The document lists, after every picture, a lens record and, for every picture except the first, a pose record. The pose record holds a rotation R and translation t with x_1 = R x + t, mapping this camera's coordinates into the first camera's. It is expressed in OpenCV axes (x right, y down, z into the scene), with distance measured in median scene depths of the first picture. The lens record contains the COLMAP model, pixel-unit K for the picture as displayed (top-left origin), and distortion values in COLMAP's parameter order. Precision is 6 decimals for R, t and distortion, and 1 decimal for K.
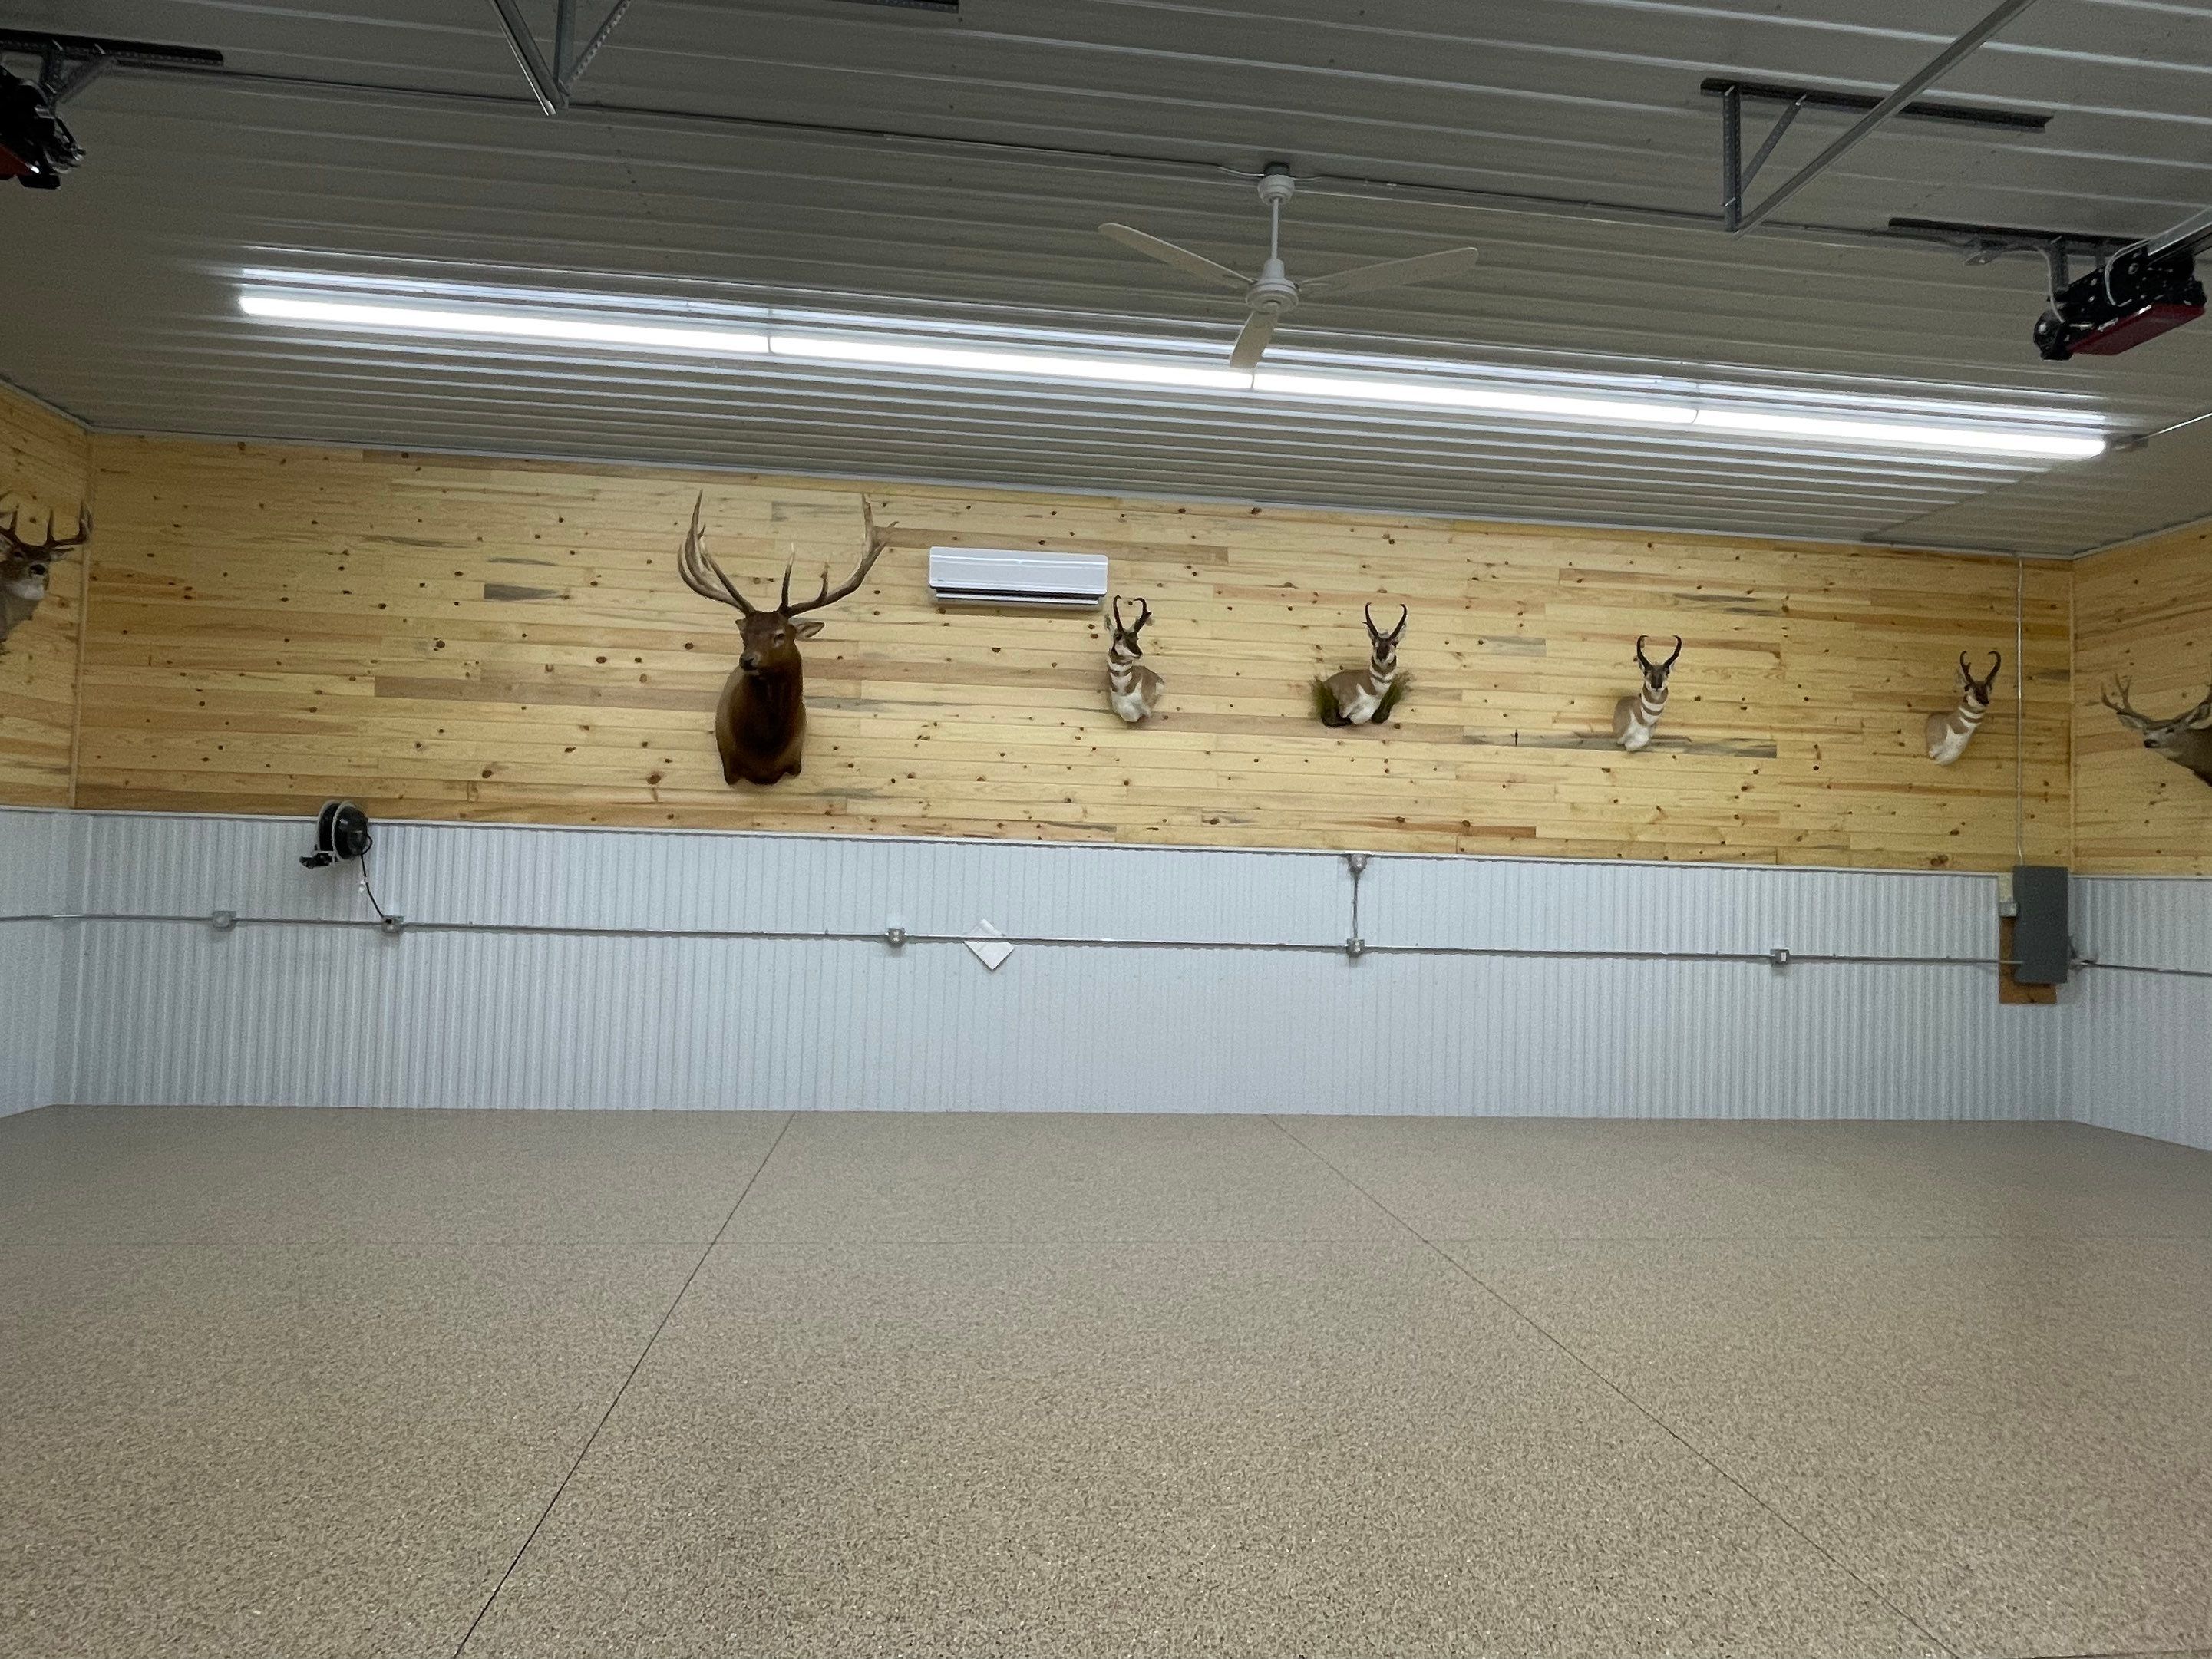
lens RADIAL K [[1251.3, 0, 1087.8], [0, 1251.3, 829.1], [0, 0, 1]] dist [-0.000762, -0.005946]
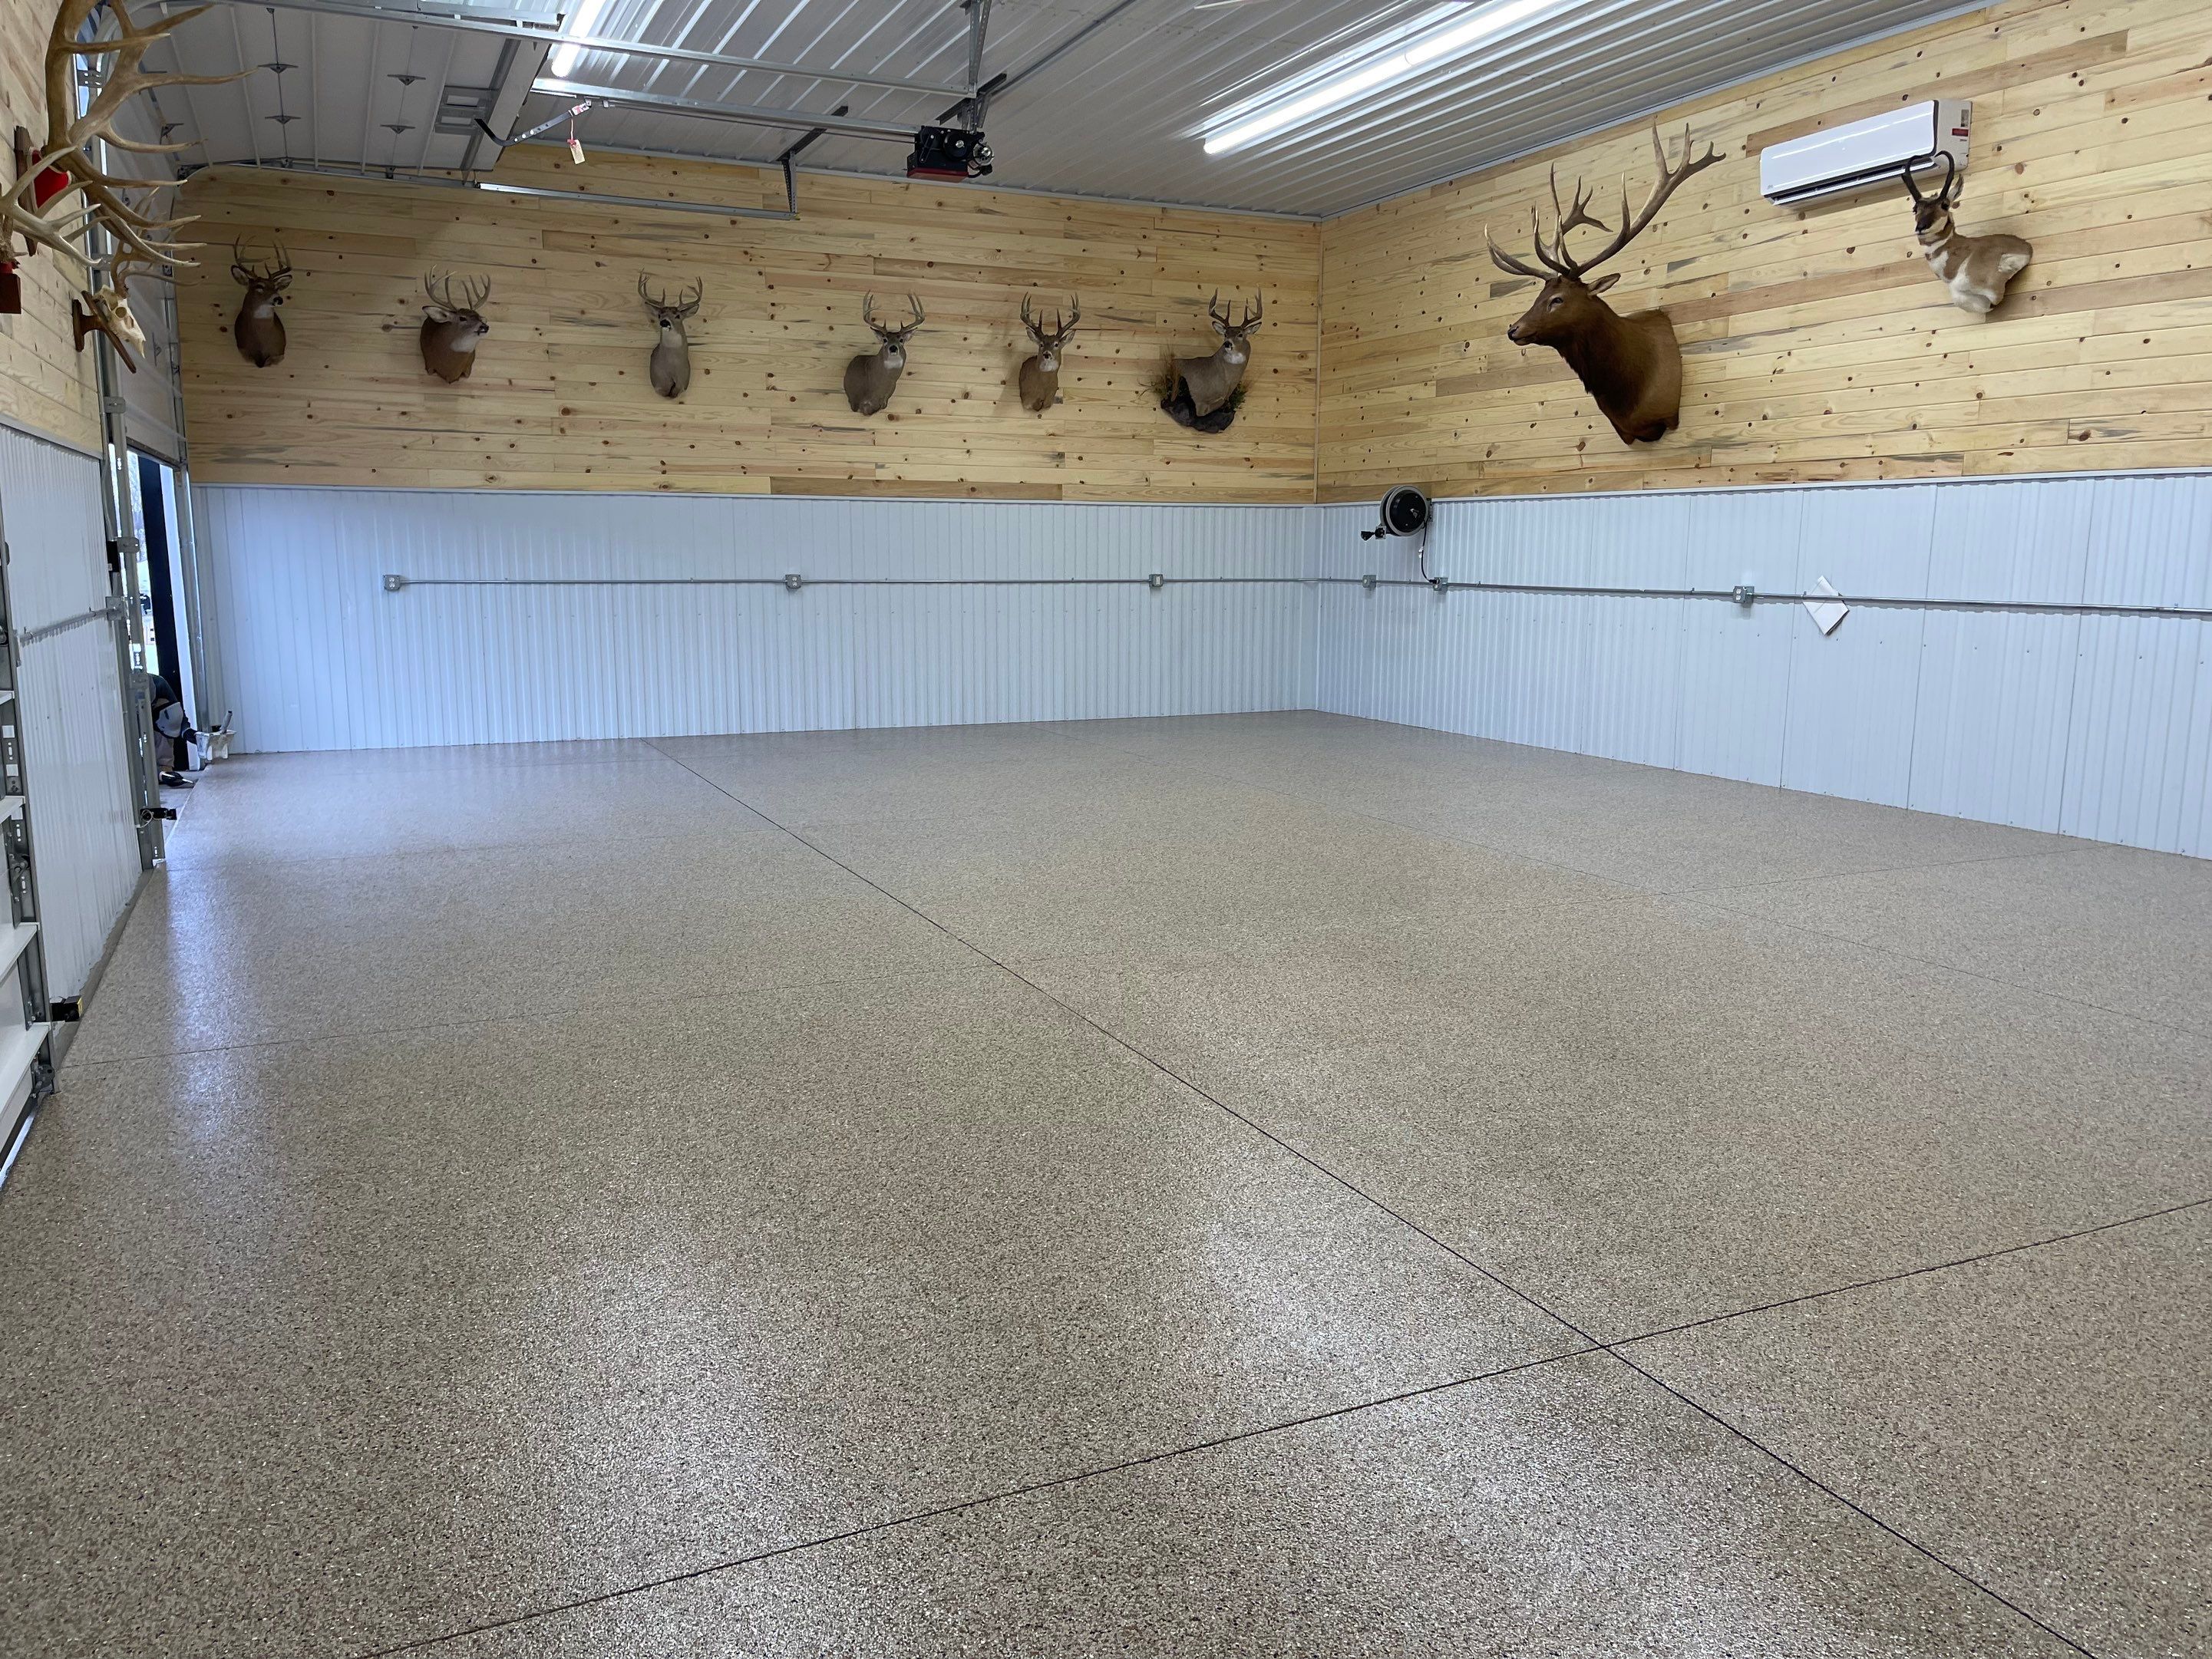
lens RADIAL K [[1672.6, 0, 1112.4], [0, 1672.6, 822.8], [0, 0, 1]] dist [0.062110, -0.070969]
pose [[0.315045, 0.127267, -0.940505, 0.926180], [0.039711, 0.988333, 0.147041, 0.051324], [0.948245, -0.083673, 0.306316, 0.155869]]
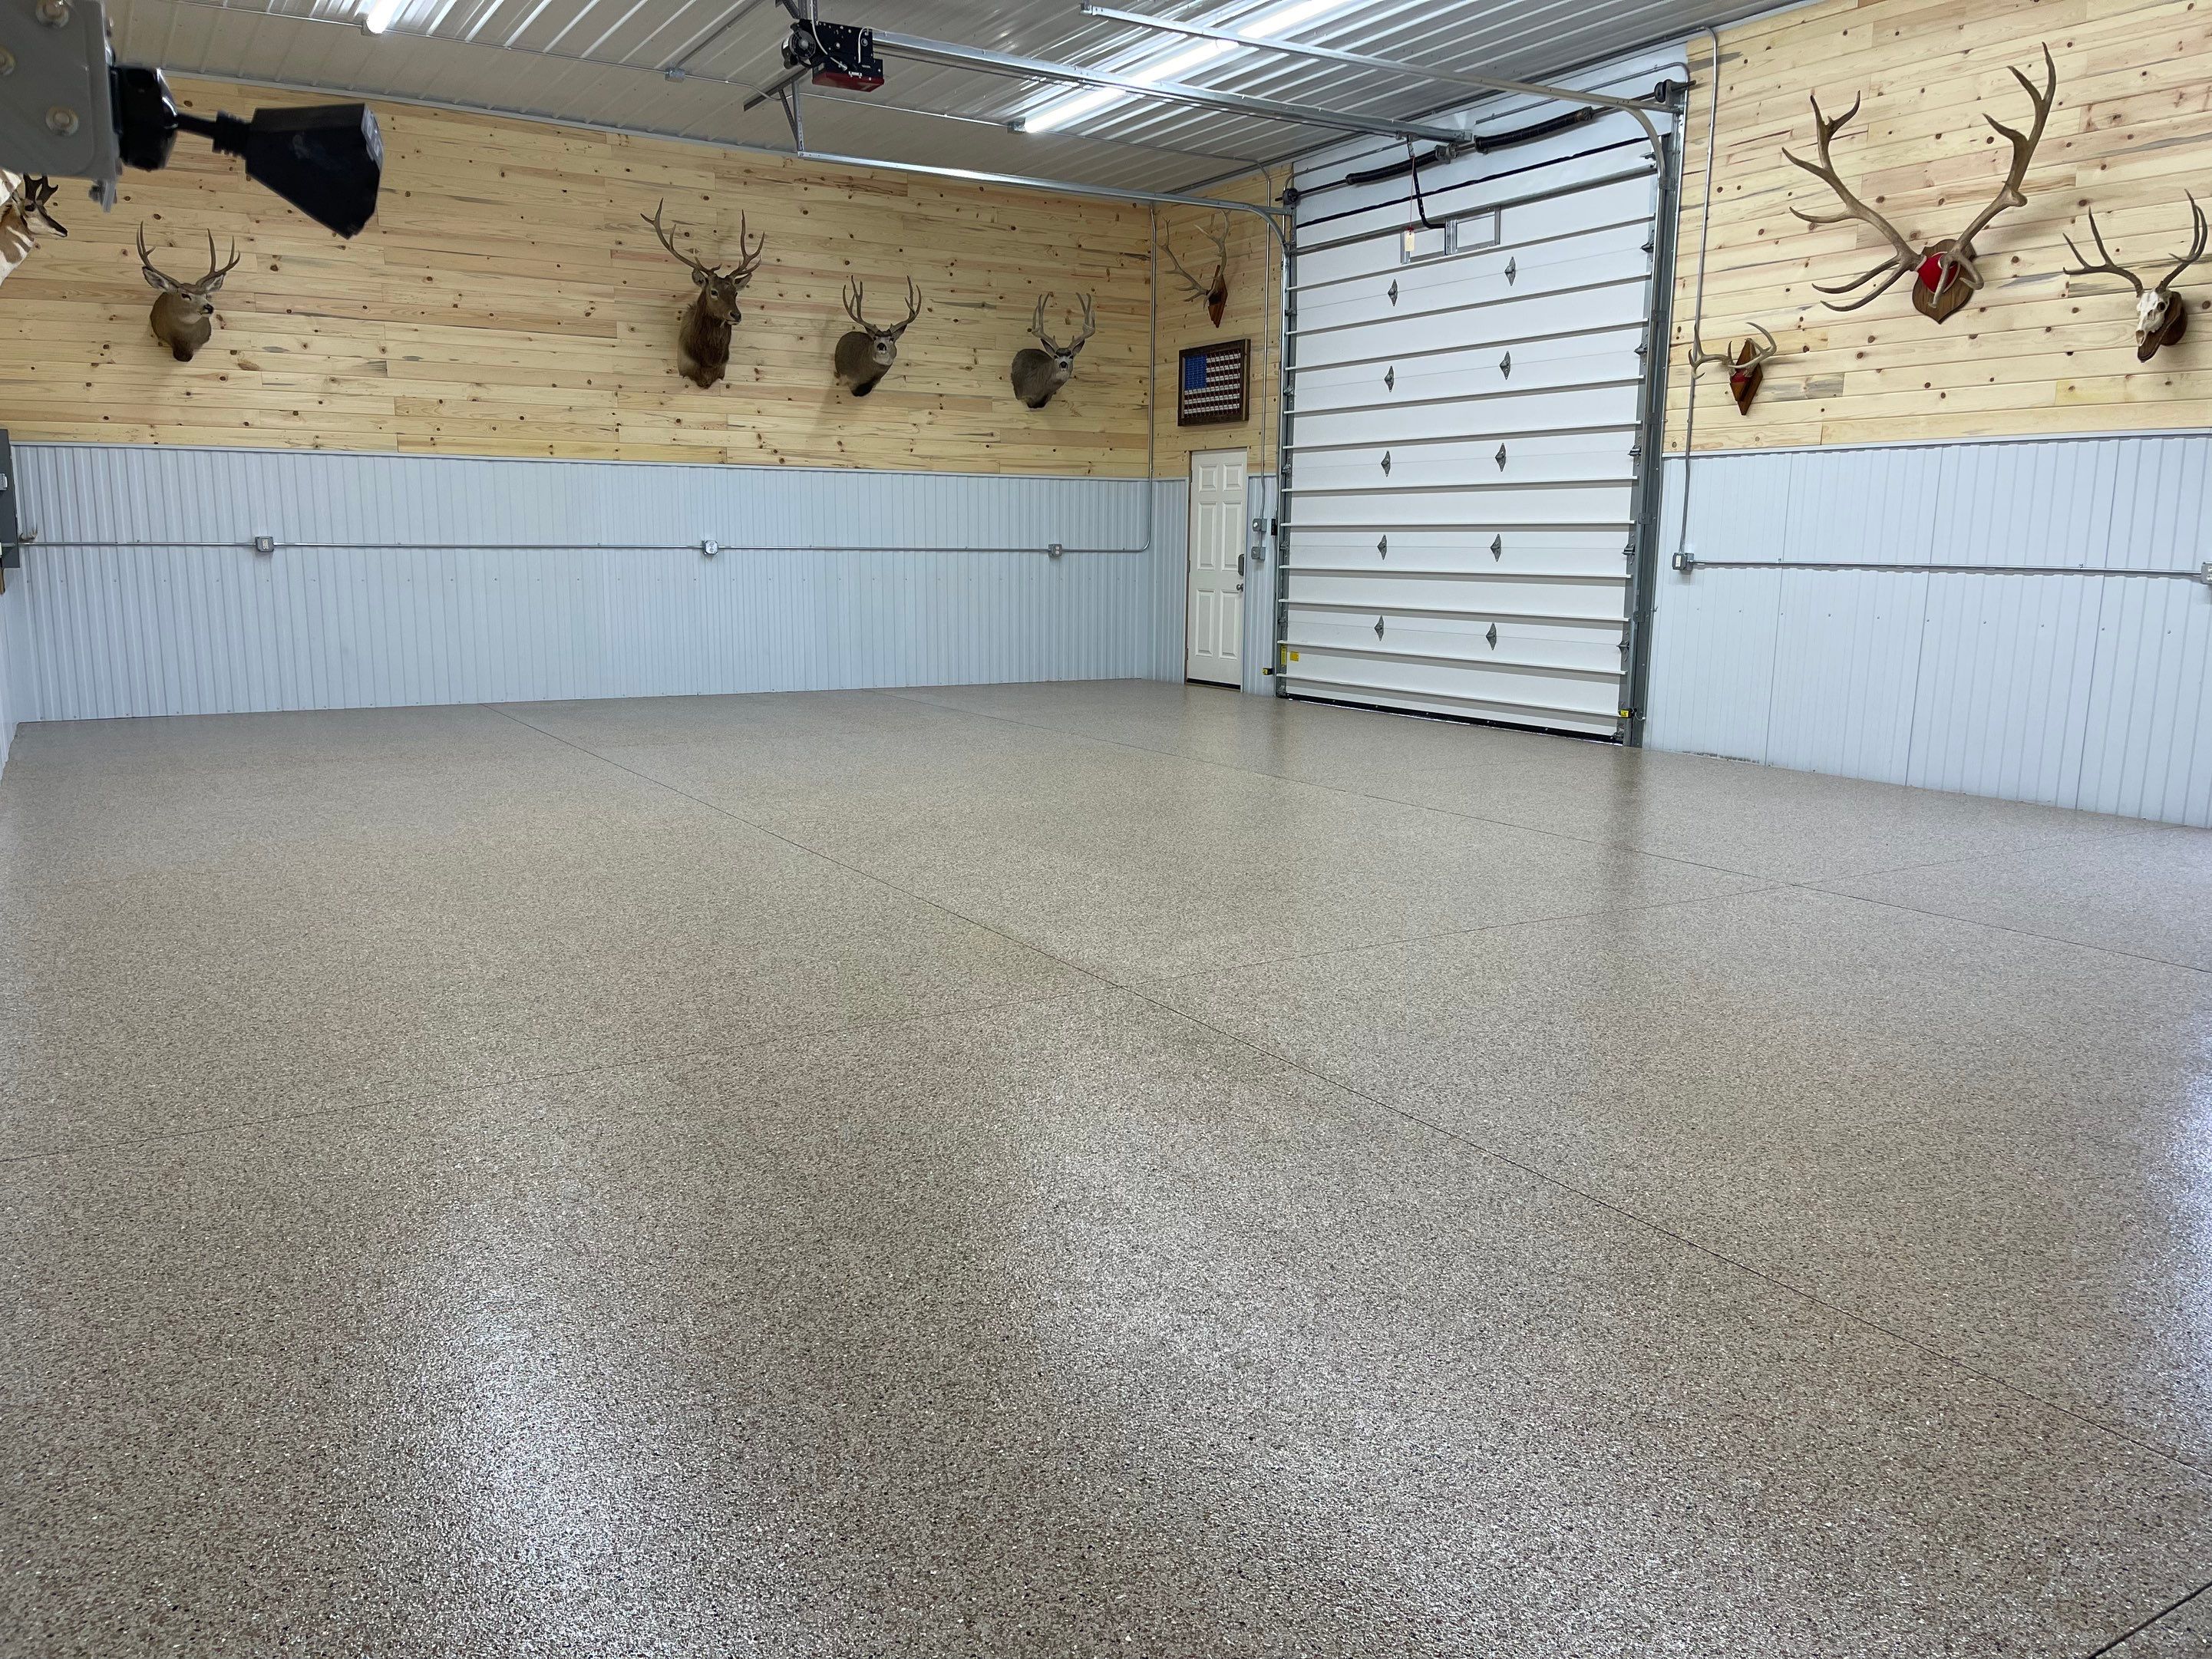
lens RADIAL K [[1709.9, 0, 1122.2], [0, 1709.9, 825.8], [0, 0, 1]] dist [0.070858, -0.060735]
pose [[-0.425601, -0.184732, 0.885854, -0.745079], [-0.052438, 0.982331, 0.179658, 0.046867], [-0.903390, 0.030010, -0.427768, 0.929004]]
